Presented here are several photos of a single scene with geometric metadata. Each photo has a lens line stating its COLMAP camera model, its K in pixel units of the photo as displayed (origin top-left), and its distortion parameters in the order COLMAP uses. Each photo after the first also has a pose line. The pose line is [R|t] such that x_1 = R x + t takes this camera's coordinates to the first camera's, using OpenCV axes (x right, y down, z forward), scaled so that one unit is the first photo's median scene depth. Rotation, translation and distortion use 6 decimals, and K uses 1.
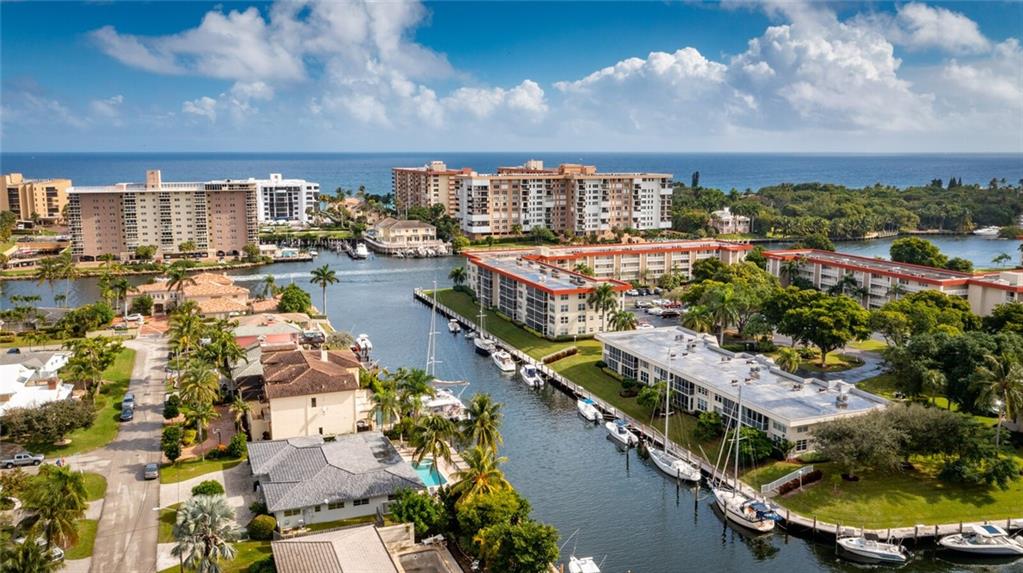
lens RADIAL K [[827.5, 0, 507.1], [0, 827.5, 284.6], [0, 0, 1]] dist [-0.008966, 0.005060]
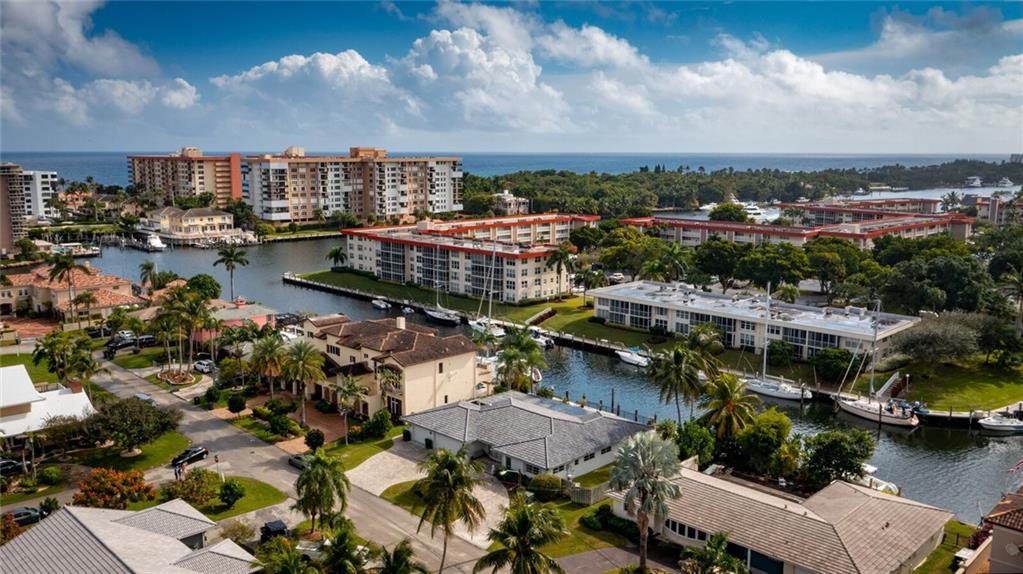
lens RADIAL K [[827.5, 0, 507.1], [0, 827.5, 285.1], [0, 0, 1]] dist [-0.008966, 0.005060]
pose [[0.918334, -0.061891, 0.390938, -0.187114], [0.061833, 0.998005, 0.012750, 0.016454], [-0.390947, 0.012464, 0.920329, 0.051041]]
